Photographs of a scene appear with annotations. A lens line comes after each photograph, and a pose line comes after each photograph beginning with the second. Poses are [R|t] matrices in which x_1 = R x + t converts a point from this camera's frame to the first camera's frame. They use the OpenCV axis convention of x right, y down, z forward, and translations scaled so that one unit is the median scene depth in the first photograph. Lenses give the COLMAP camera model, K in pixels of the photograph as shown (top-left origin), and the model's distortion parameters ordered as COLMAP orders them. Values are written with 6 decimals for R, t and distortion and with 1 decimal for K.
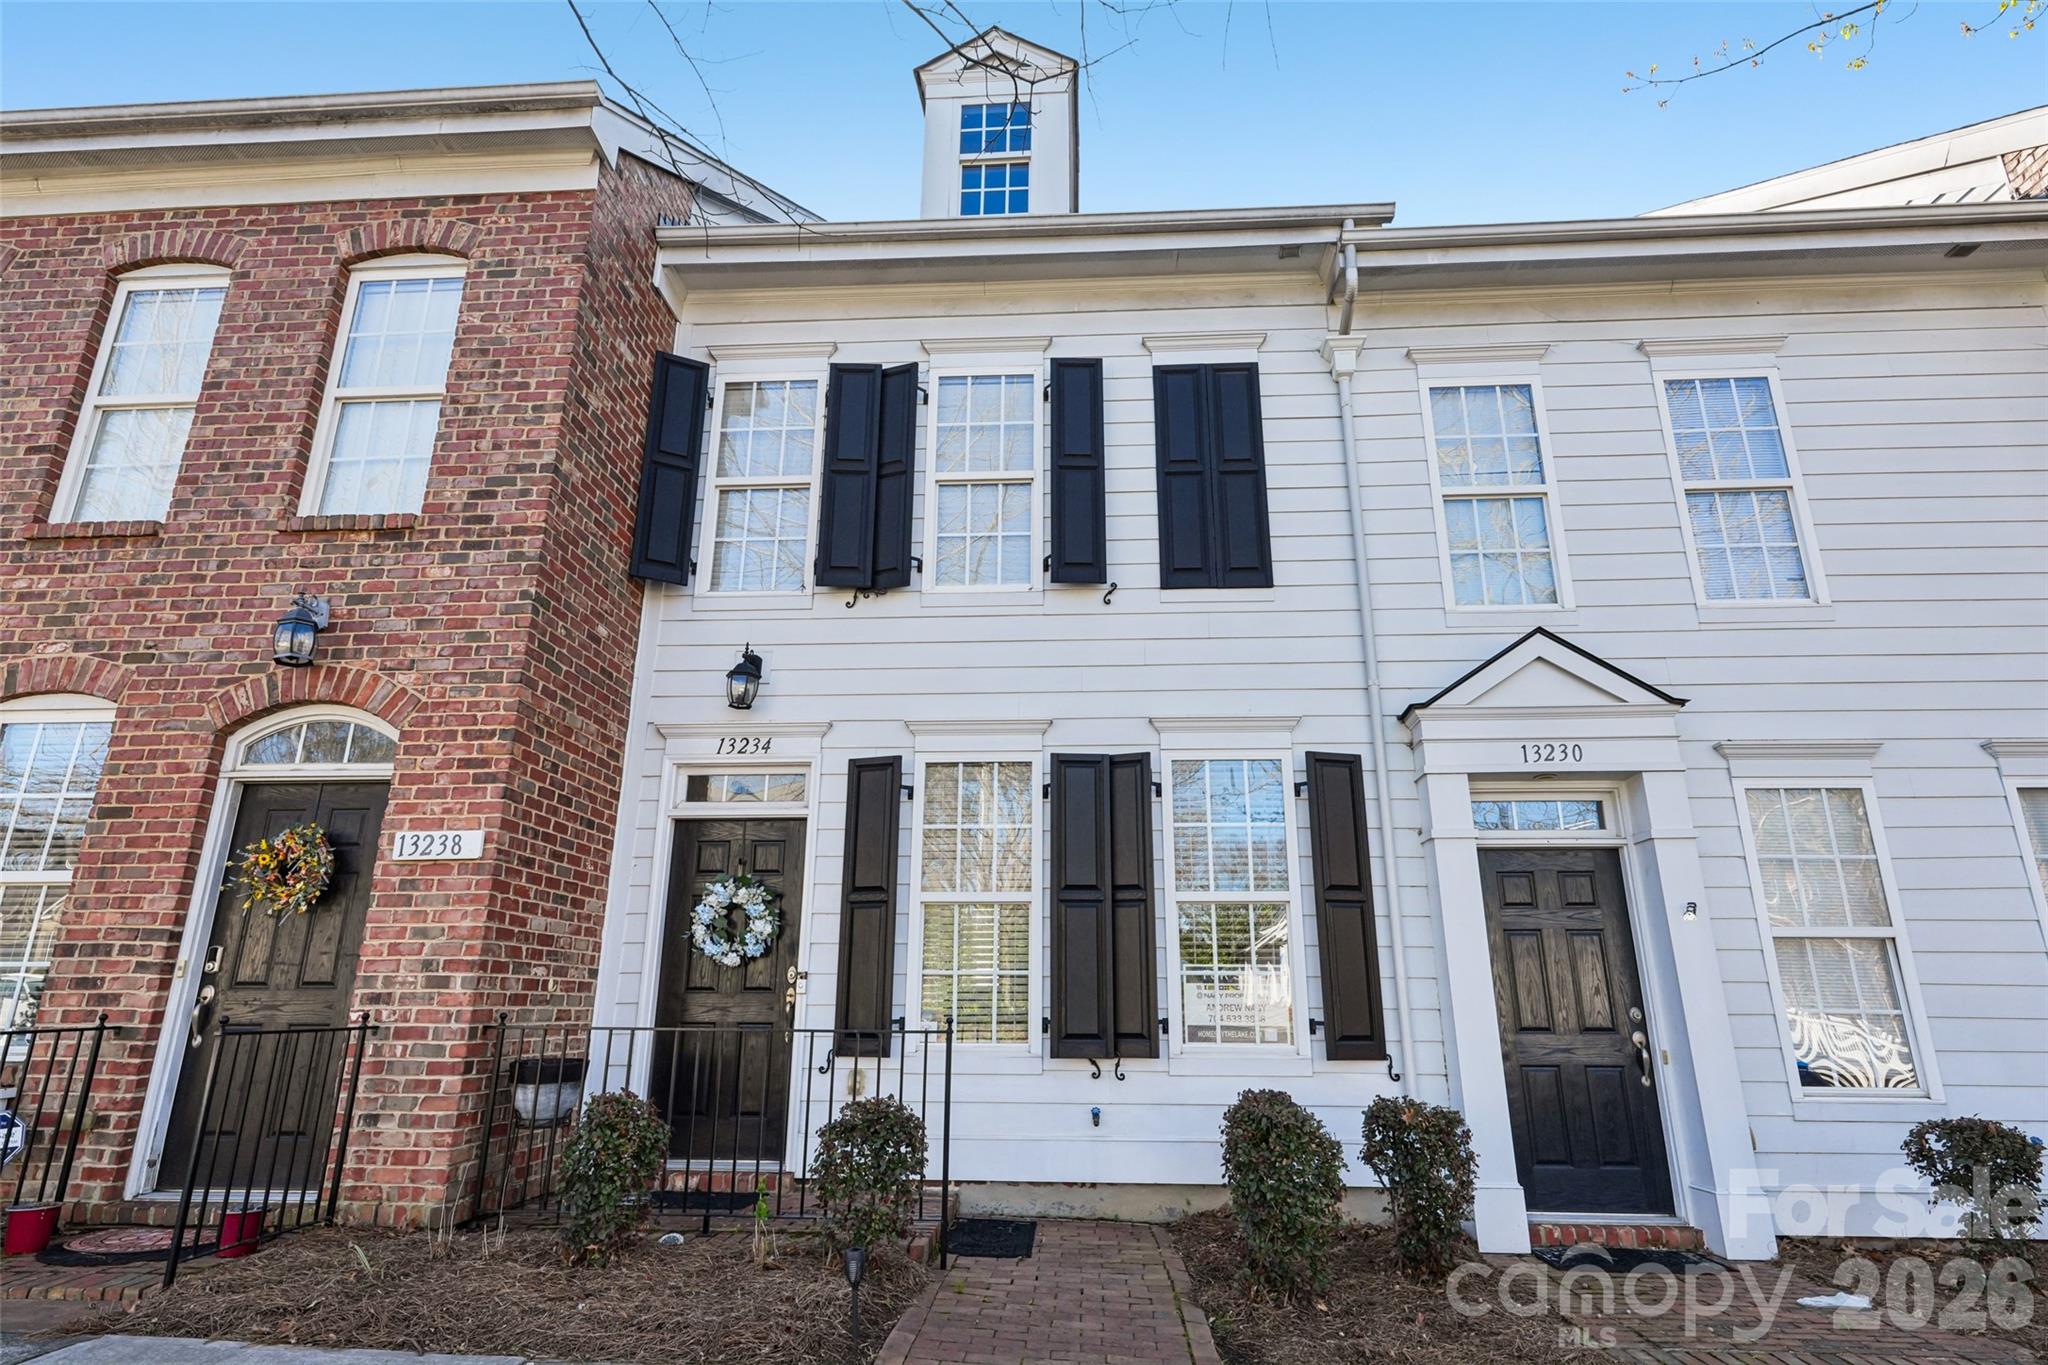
lens RADIAL K [[1062.6, 0, 1021.8], [0, 1062.6, 684.7], [0, 0, 1]] dist [0.001608, 0.001096]
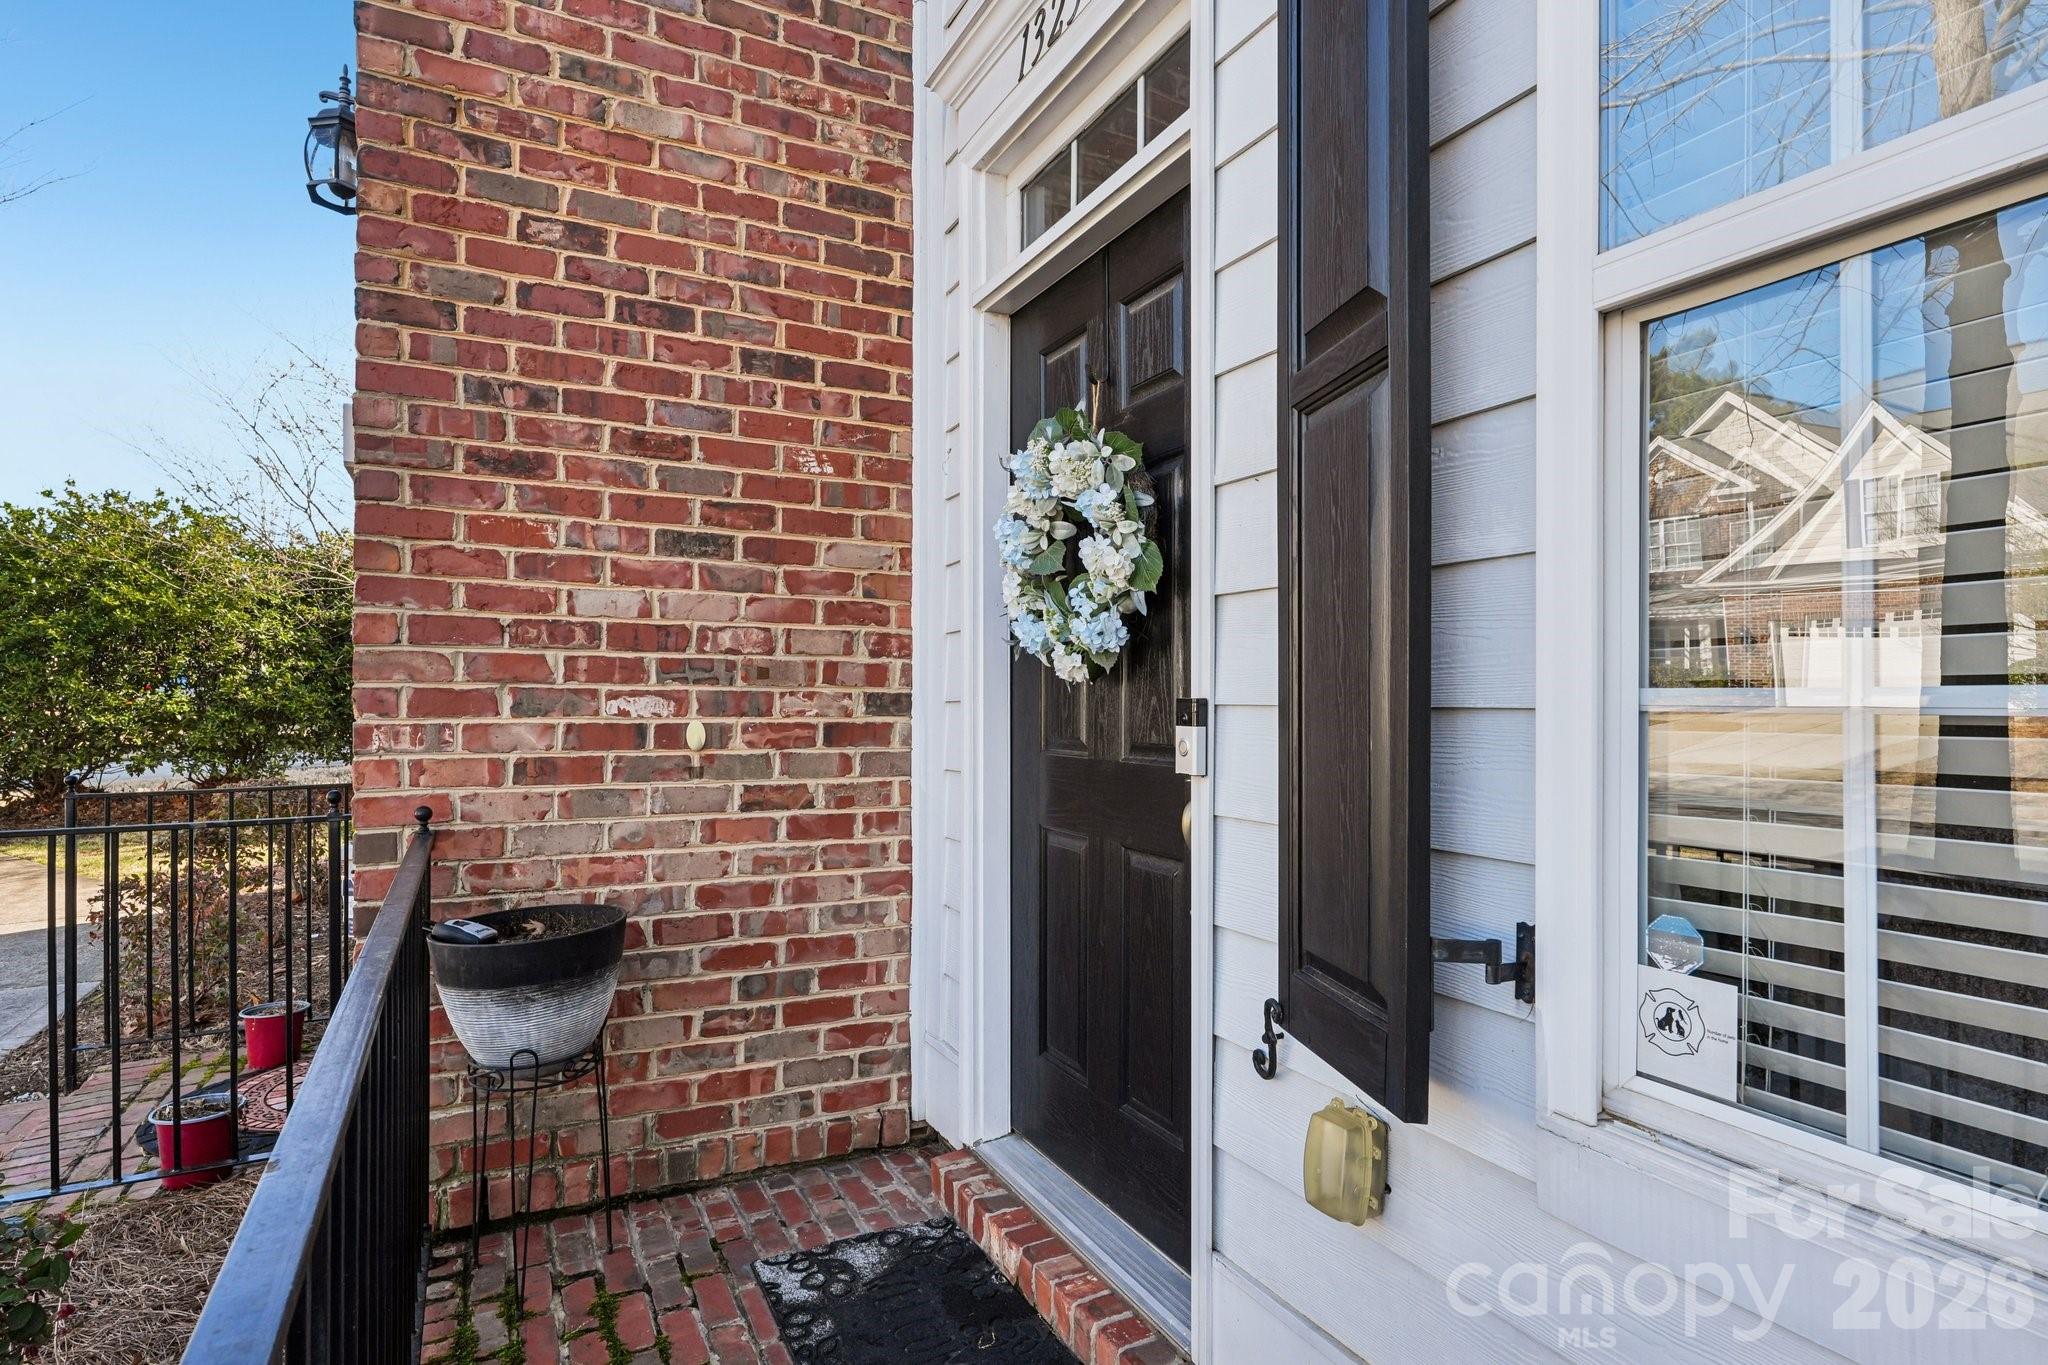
lens RADIAL K [[1062.6, 0, 1028.4], [0, 1062.6, 696.2], [0, 0, 1]] dist [0.001608, 0.001096]
pose [[0.509581, -0.010007, -0.860364, 0.007094], [0.251043, 0.958154, 0.137544, 0.239180], [0.822985, -0.286078, 0.490770, 0.894554]]
